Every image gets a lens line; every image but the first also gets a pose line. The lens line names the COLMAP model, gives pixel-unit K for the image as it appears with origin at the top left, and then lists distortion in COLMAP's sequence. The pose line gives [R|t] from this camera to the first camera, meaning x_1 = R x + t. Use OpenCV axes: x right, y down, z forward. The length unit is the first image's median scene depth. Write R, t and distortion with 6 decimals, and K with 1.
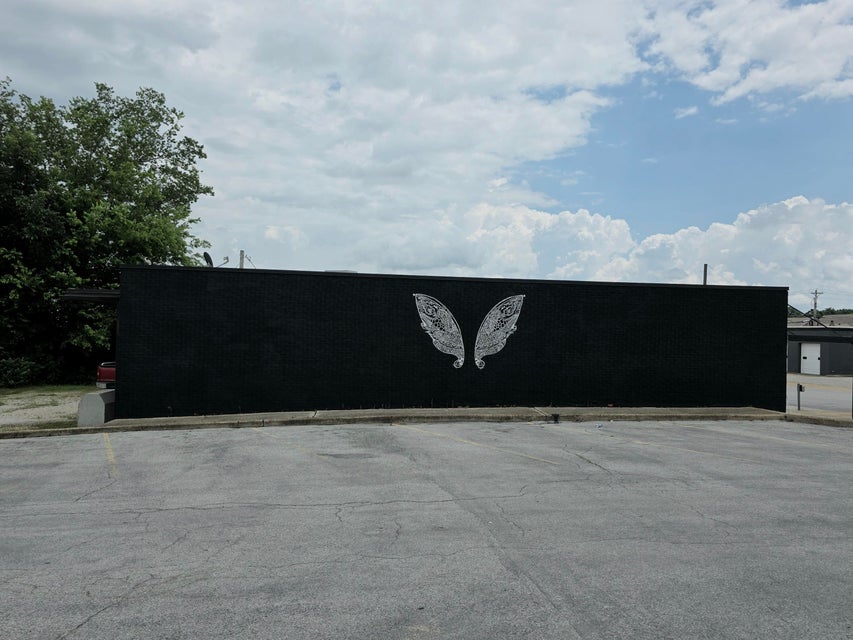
lens RADIAL K [[617.2, 0, 428.1], [0, 617.2, 323.8], [0, 0, 1]] dist [0.010341, 0.004700]
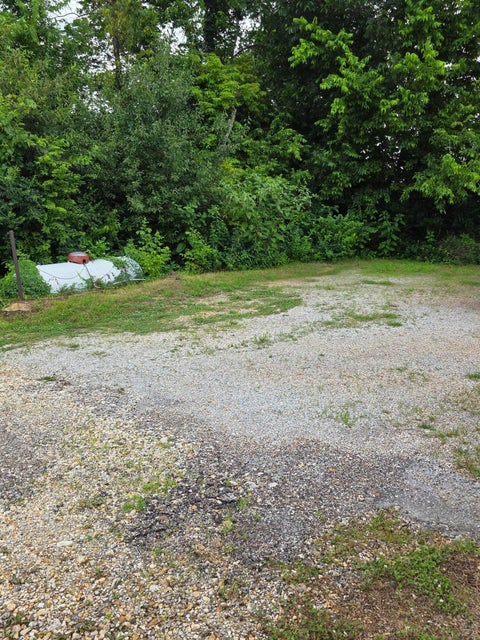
lens RADIAL K [[489.9, 0, 238.6], [0, 489.9, 322.0], [0, 0, 1]] dist [0.013642, -0.016856]
pose [[0.677320, 0.156307, -0.718892, -0.351497], [0.019824, 0.972937, 0.230221, 0.043598], [0.735422, -0.170184, 0.655890, 0.572032]]
